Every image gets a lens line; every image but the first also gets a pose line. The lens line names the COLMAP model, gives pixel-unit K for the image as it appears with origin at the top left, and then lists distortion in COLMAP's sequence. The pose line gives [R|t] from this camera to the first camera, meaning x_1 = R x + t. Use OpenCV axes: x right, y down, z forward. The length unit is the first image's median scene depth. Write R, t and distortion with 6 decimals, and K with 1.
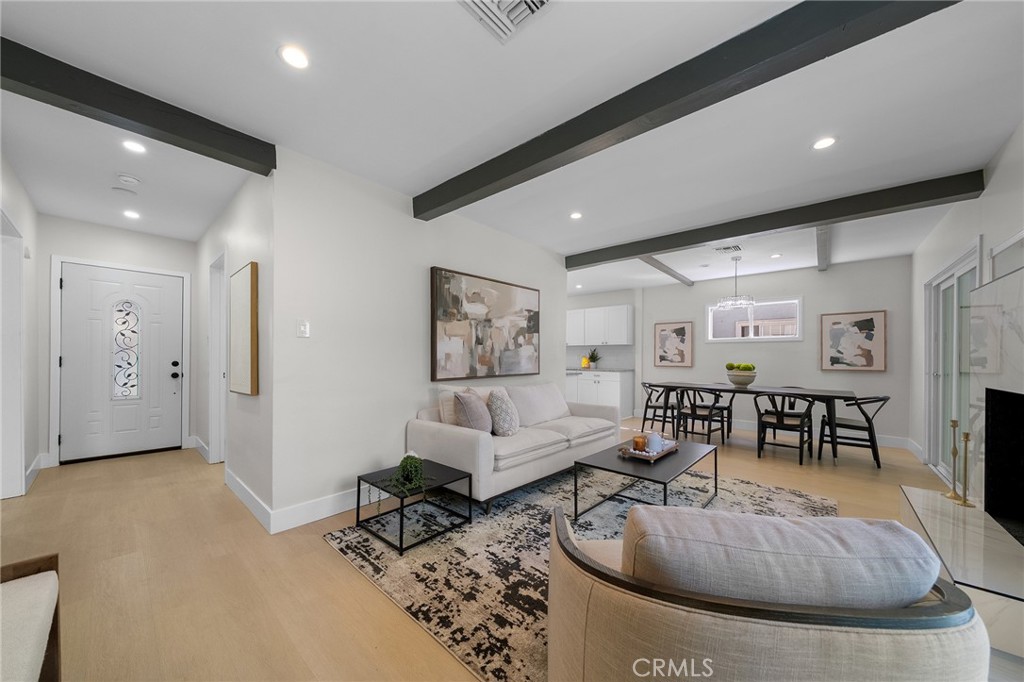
lens RADIAL K [[356.0, 0, 508.9], [0, 356.0, 357.1], [0, 0, 1]] dist [-0.001440, -0.000257]
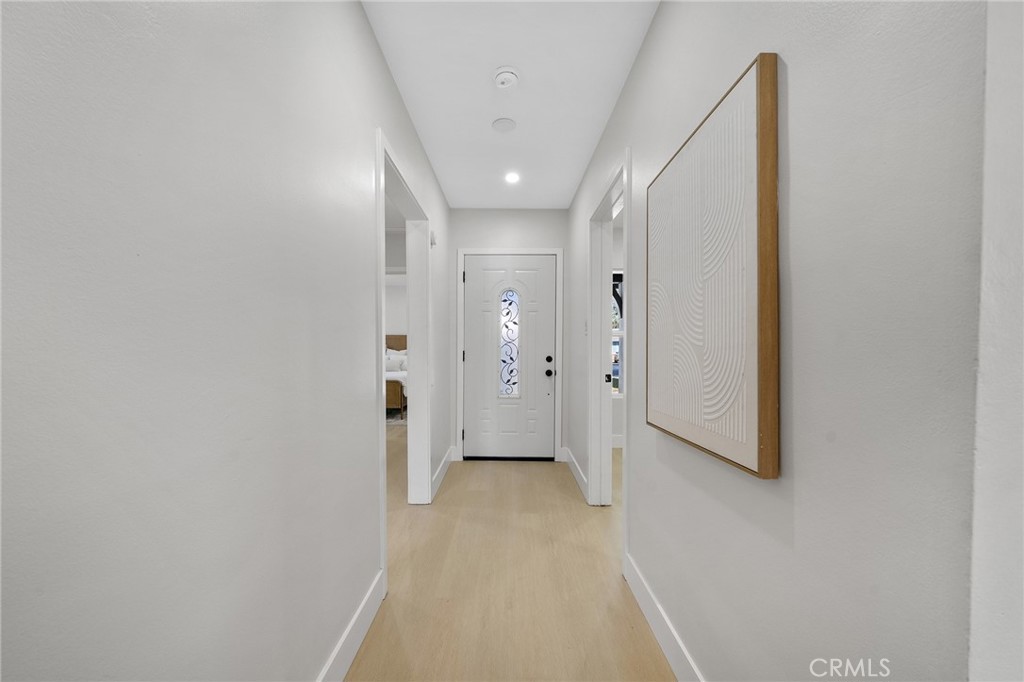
lens RADIAL K [[351.9, 0, 507.2], [0, 351.9, 345.1], [0, 0, 1]] dist [-0.001754, -0.000154]
pose [[0.663848, -0.009328, -0.747809, -0.413450], [0.000201, 0.999924, -0.012294, -0.004797], [0.747867, 0.008011, 0.663800, 0.404207]]
